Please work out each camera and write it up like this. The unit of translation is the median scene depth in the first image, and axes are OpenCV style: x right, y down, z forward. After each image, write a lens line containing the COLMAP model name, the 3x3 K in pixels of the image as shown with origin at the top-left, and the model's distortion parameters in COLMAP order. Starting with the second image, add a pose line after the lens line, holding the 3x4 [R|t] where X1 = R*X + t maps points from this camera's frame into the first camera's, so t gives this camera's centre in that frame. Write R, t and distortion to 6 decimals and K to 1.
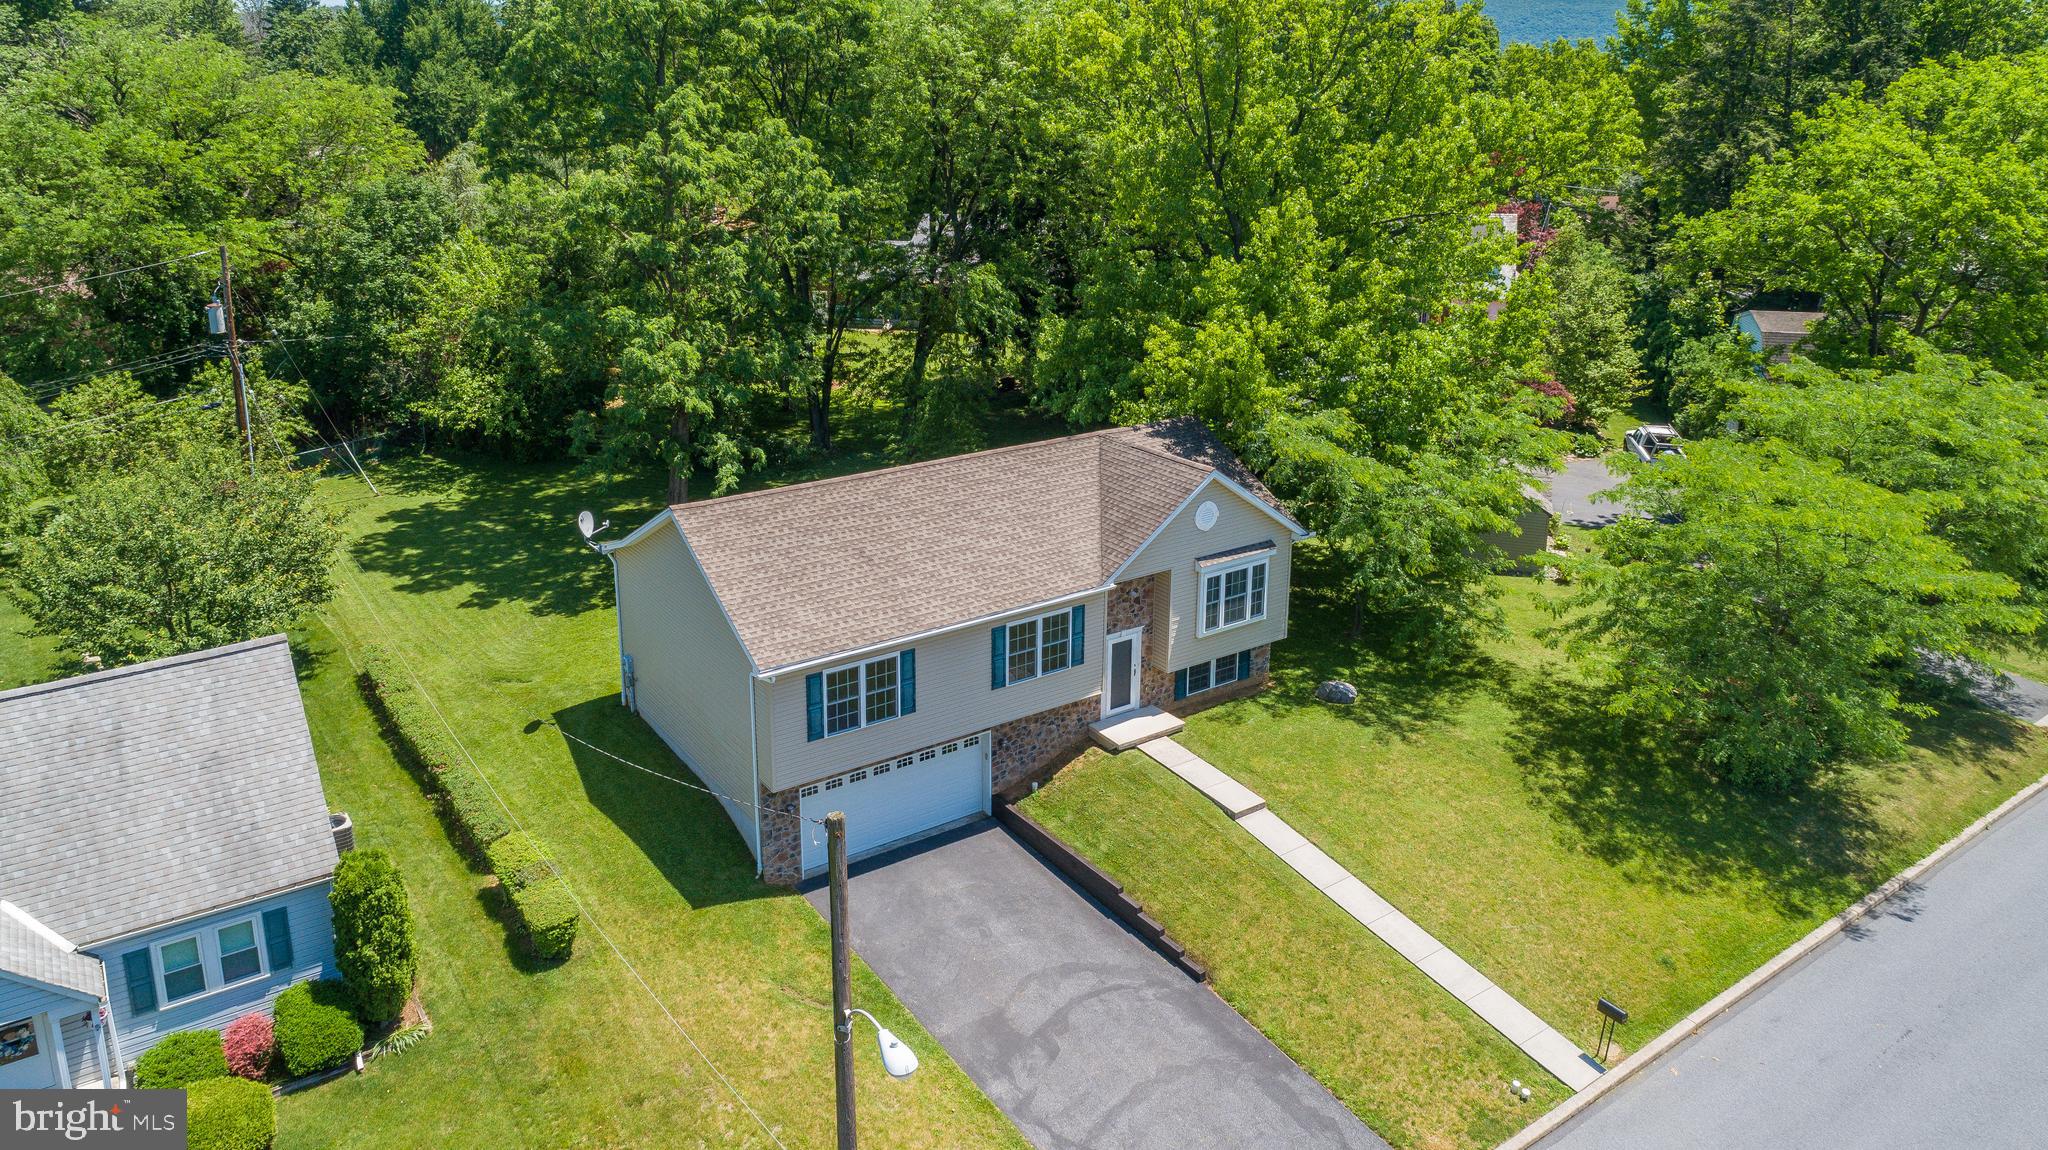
lens RADIAL K [[1504.8, 0, 1056.5], [0, 1504.8, 384.1], [0, 0, 1]] dist [-0.006949, -0.002570]
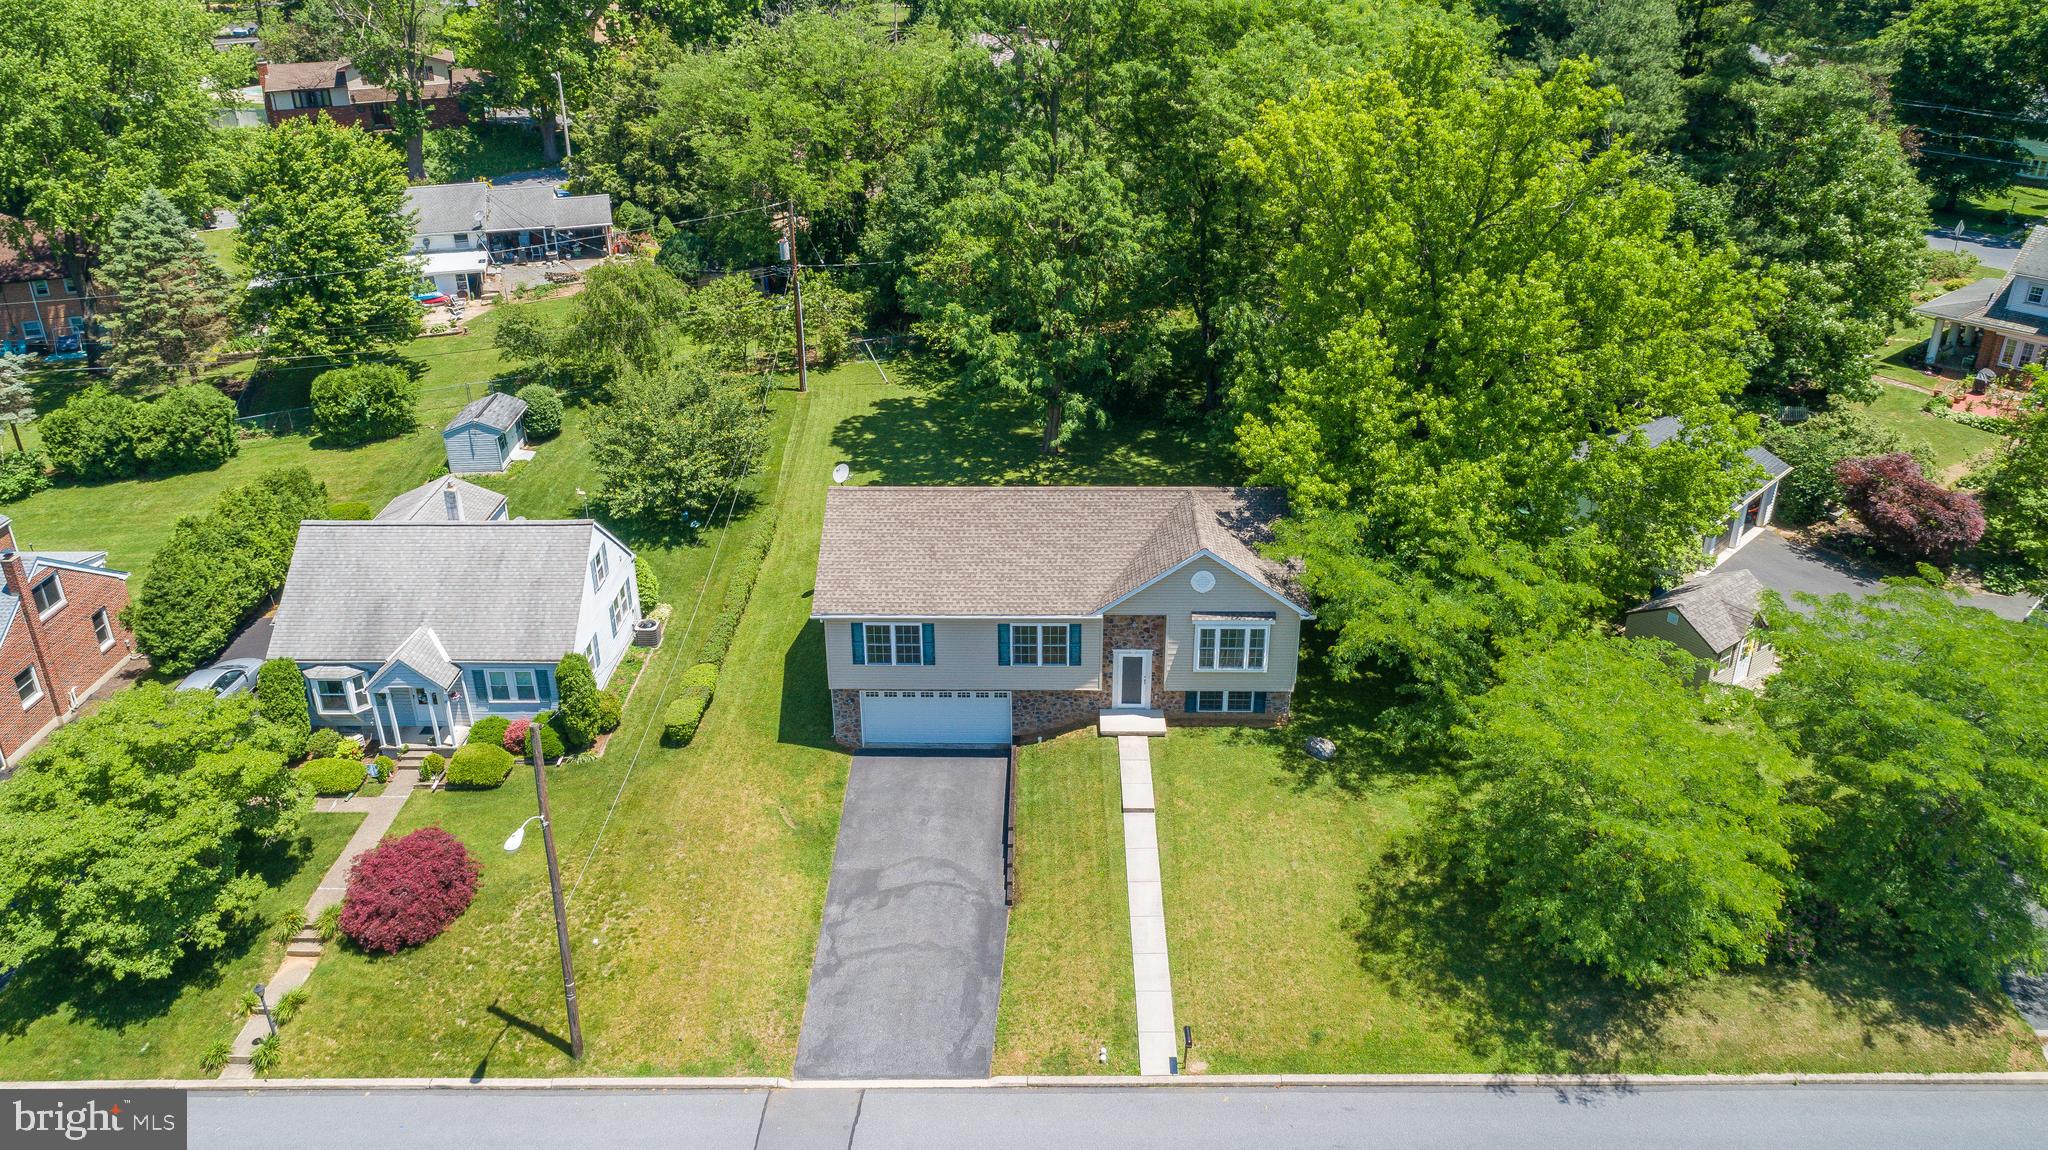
lens RADIAL K [[1515.9, 0, 973.6], [0, 1515.9, 515.9], [0, 0, 1]] dist [-0.012358, -0.003546]
pose [[0.788306, 0.242867, -0.565323, 0.673431], [-0.113118, 0.960345, 0.254836, -0.273135], [0.604796, -0.136941, 0.784518, -0.087178]]
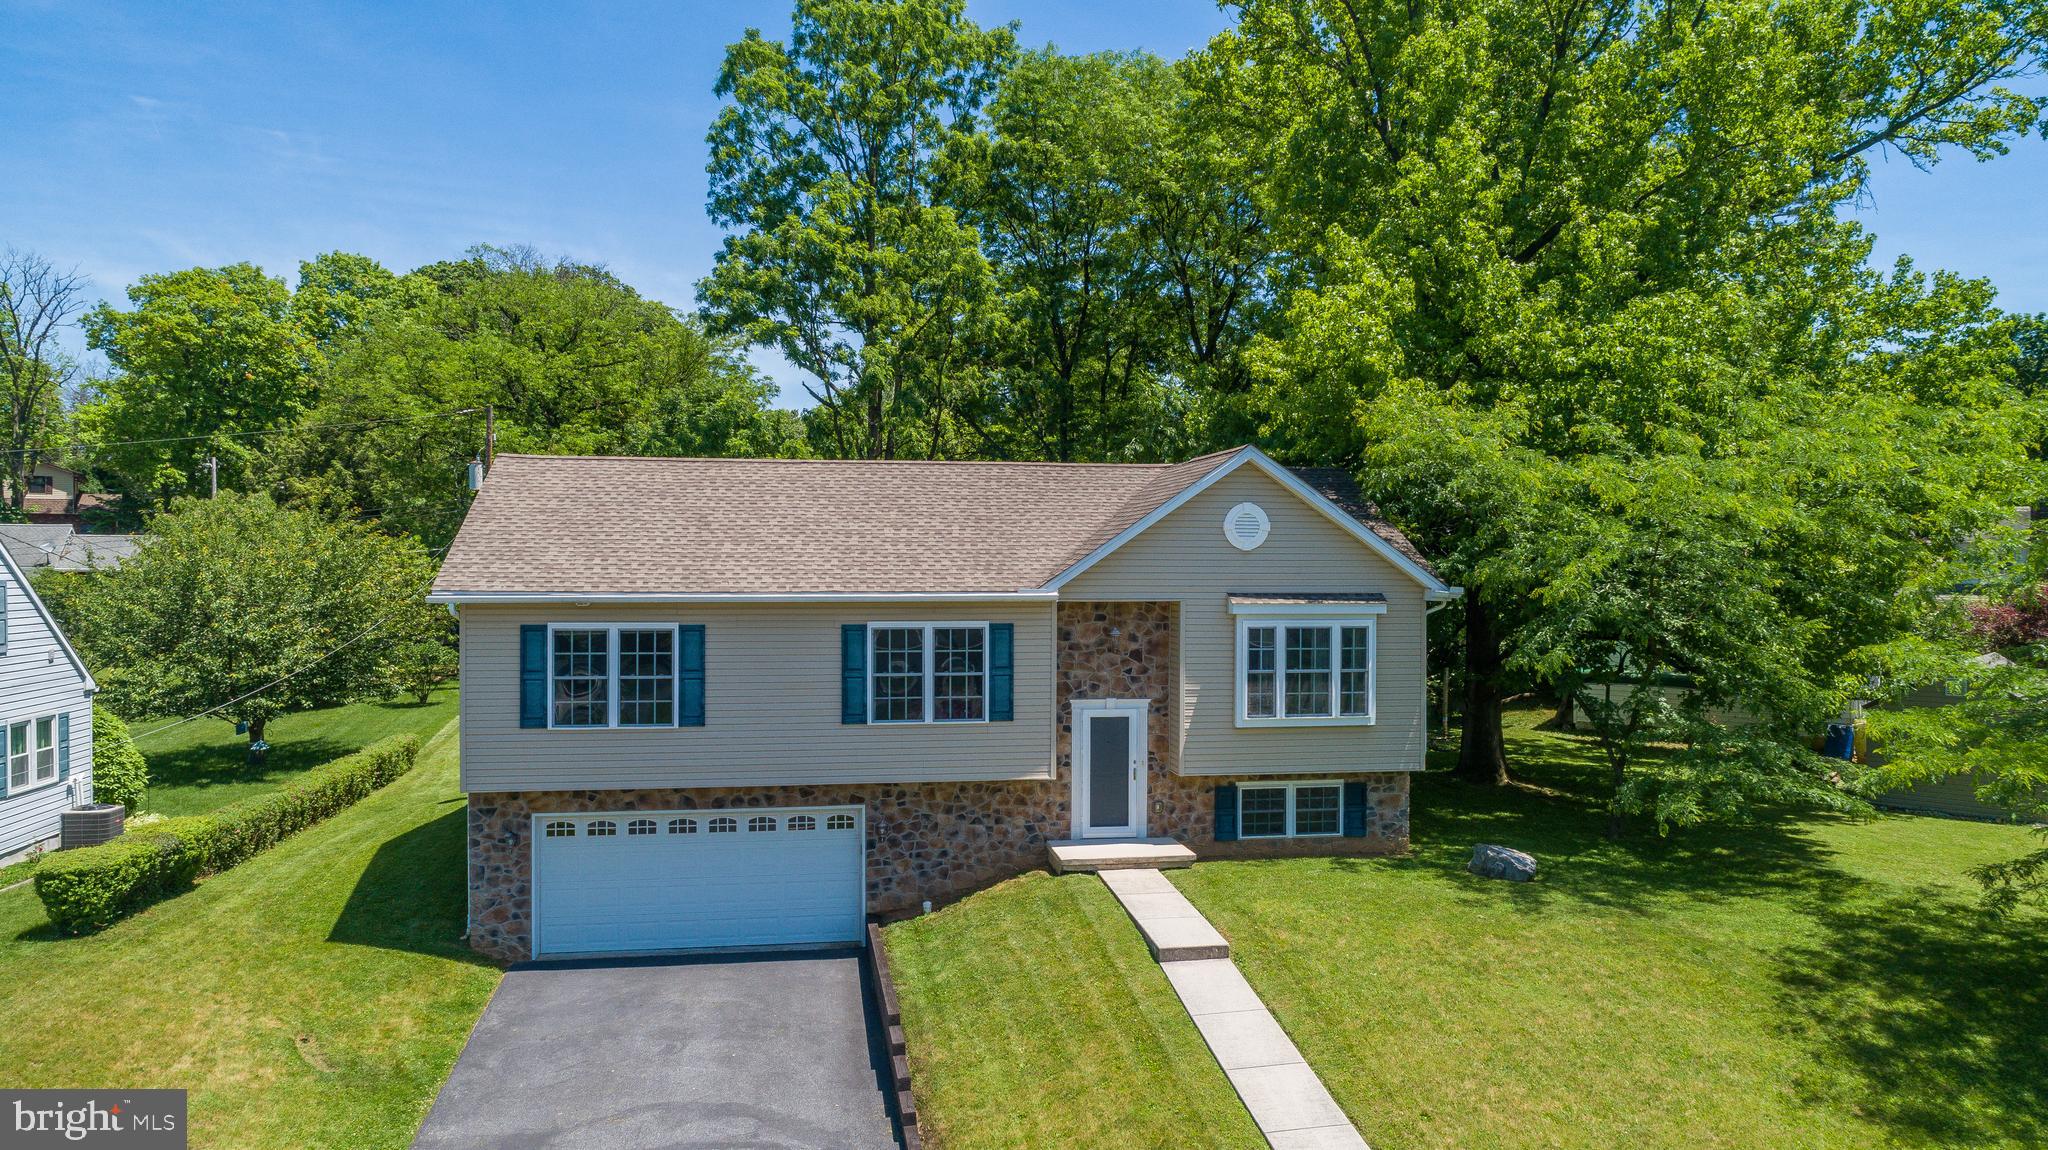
lens RADIAL K [[1443.5, 0, 1024.0], [0, 1443.5, 575.0], [0, 0, 1]] dist [-0.006694, -0.002203]
pose [[0.900533, 0.007043, -0.434730, 0.293079], [-0.097453, 0.977699, -0.186032, 0.241770], [0.423725, 0.209893, 0.881137, 0.450633]]
